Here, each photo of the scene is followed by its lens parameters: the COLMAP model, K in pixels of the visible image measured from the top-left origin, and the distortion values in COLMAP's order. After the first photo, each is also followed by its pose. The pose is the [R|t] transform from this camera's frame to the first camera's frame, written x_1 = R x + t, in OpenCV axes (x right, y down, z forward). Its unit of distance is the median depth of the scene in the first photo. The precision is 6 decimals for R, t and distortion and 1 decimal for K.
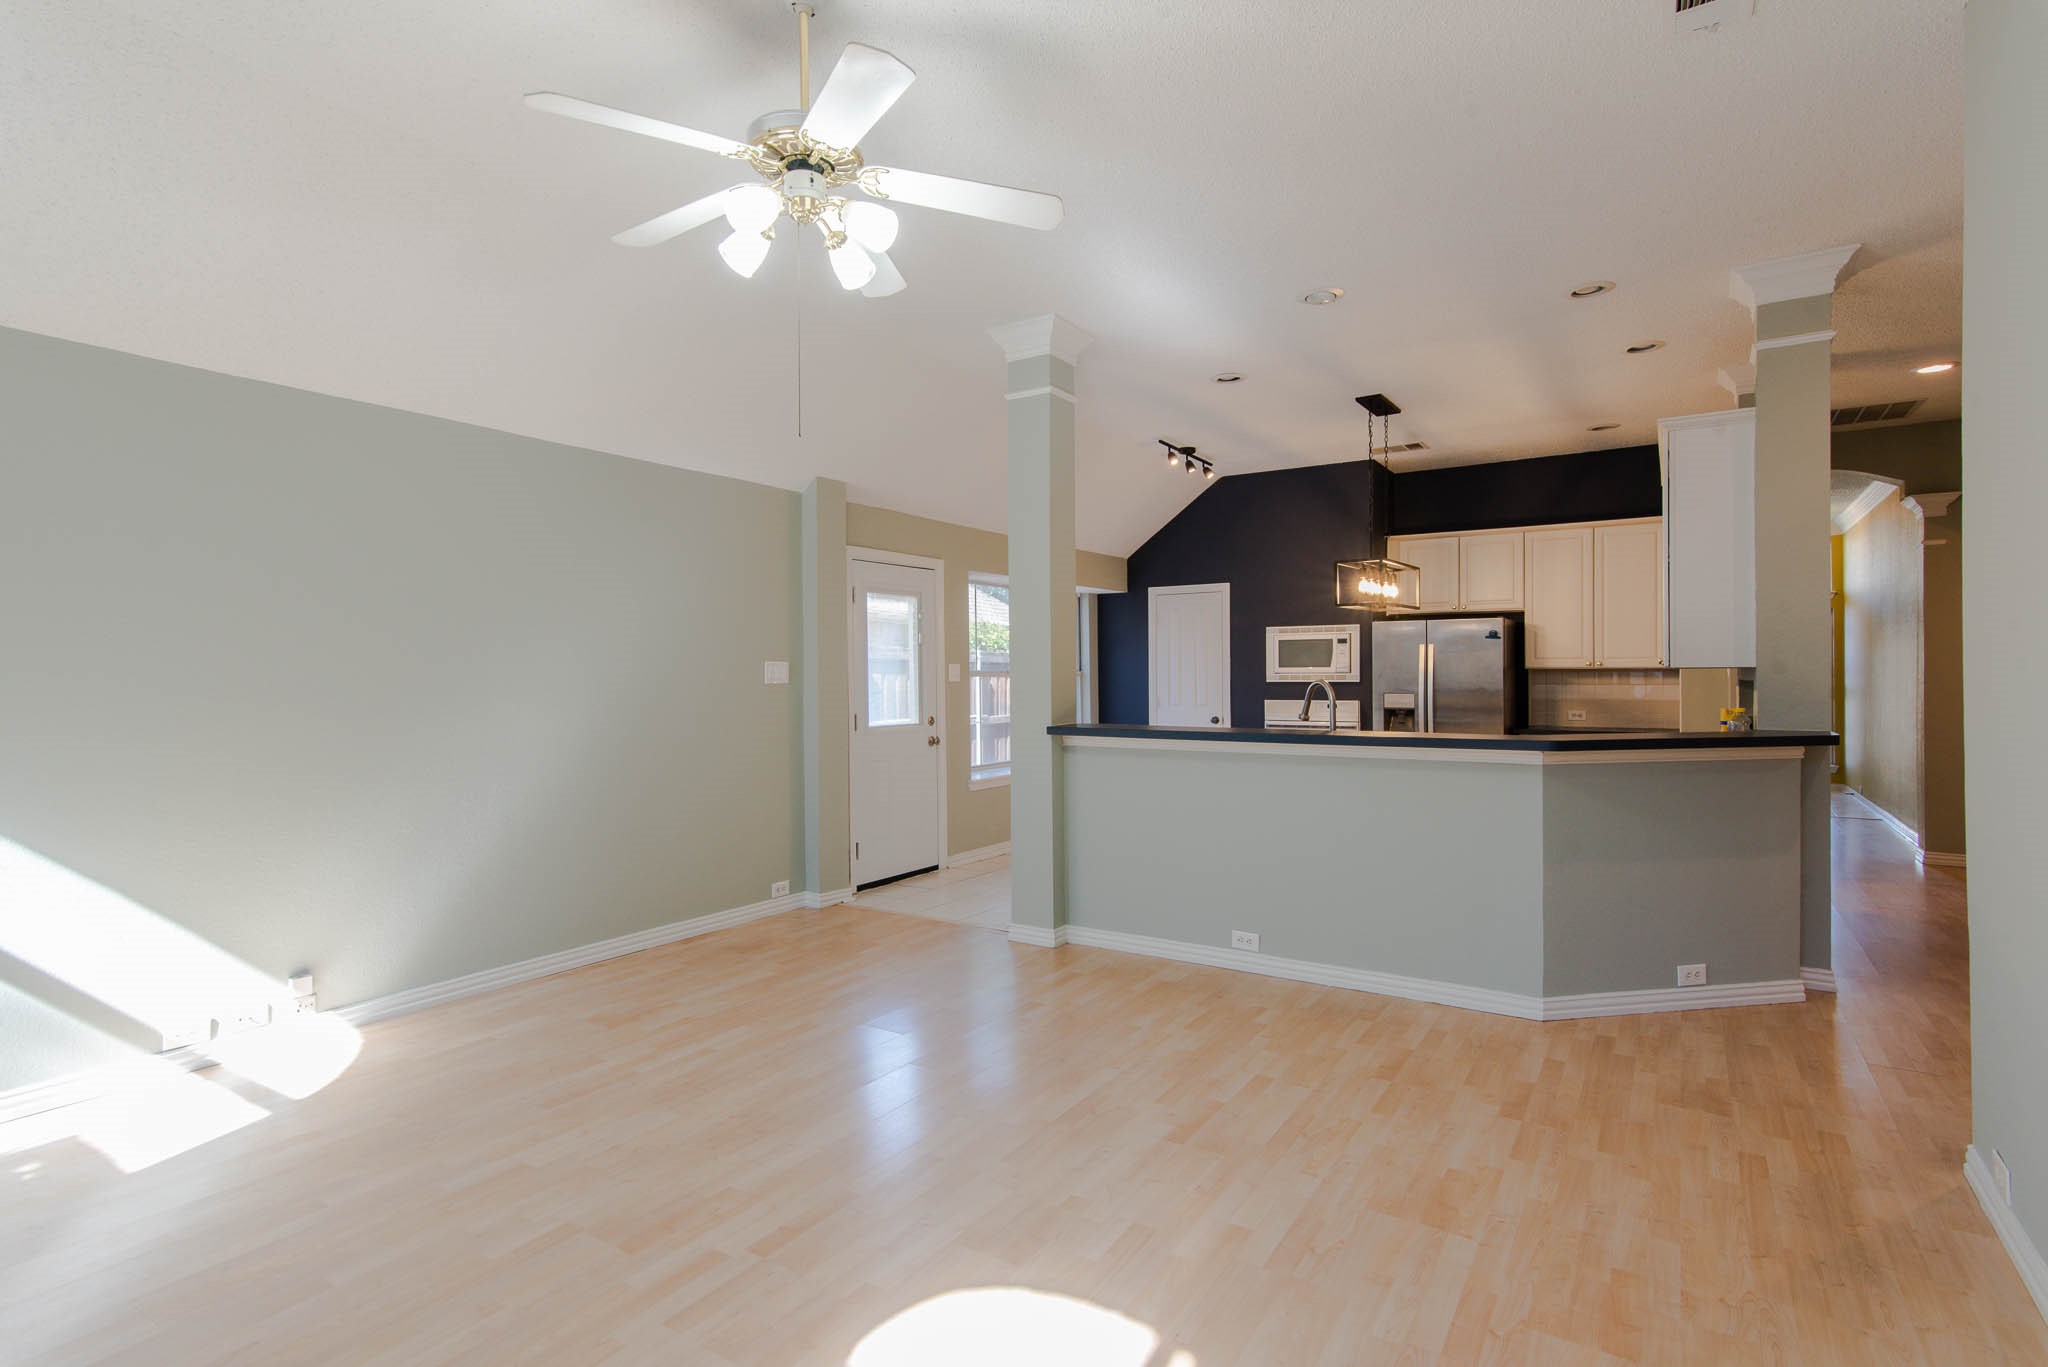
lens RADIAL K [[1023.5, 0, 1015.1], [0, 1023.5, 673.1], [0, 0, 1]] dist [0.015628, 0.001510]
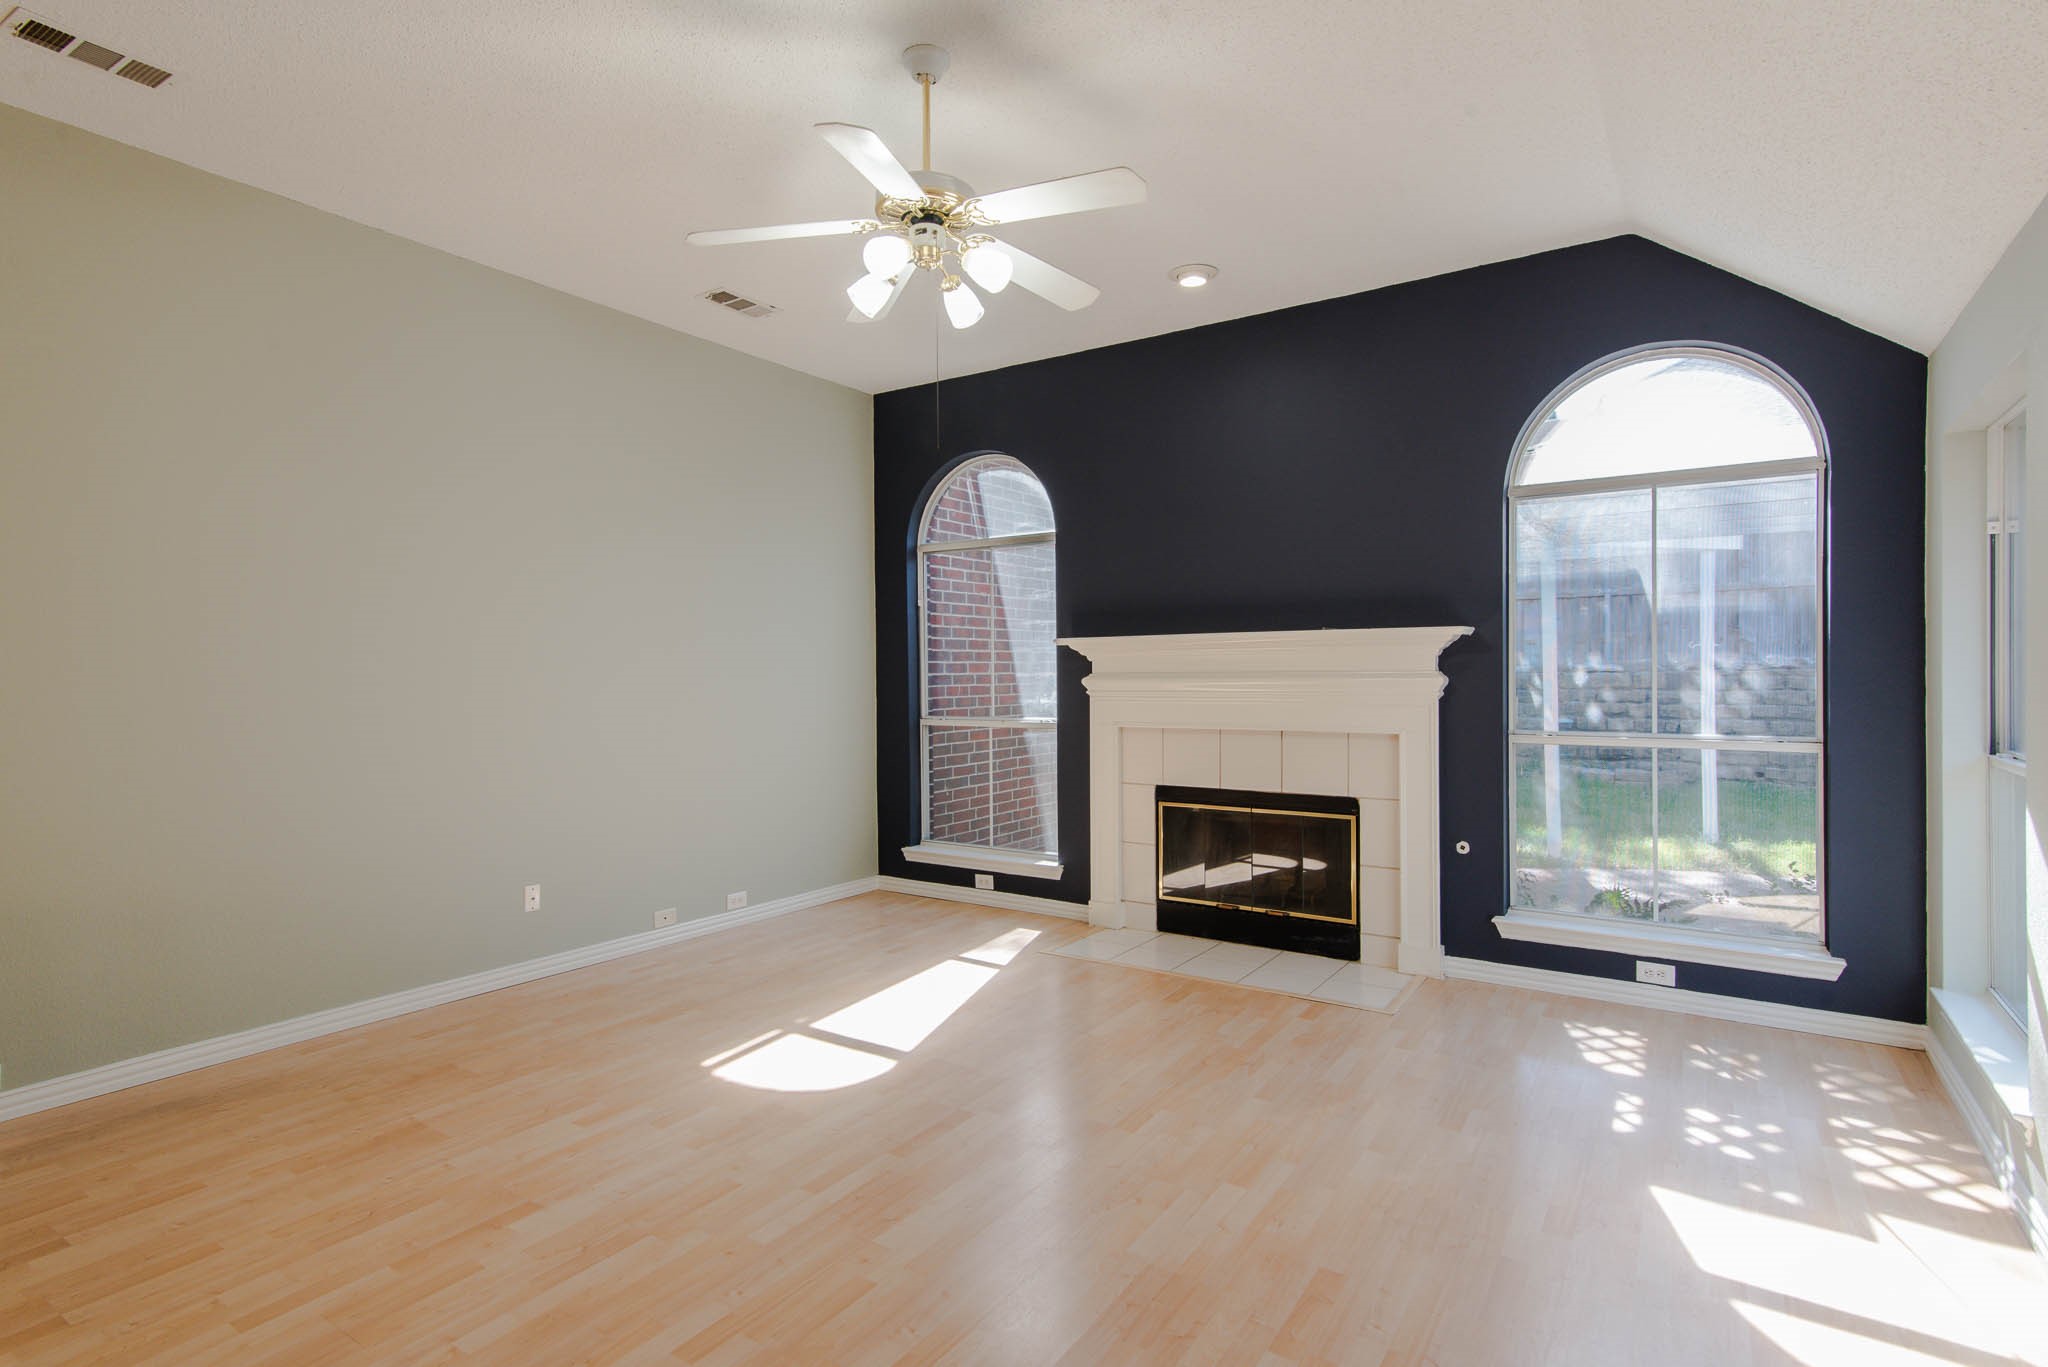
lens RADIAL K [[1023.5, 0, 1019.0], [0, 1023.5, 677.7], [0, 0, 1]] dist [0.015628, 0.001510]
pose [[-0.999894, 0.010442, 0.010119, -0.114841], [0.010459, 0.999944, 0.001630, 0.002149], [-0.010102, 0.001736, -0.999947, 0.784111]]
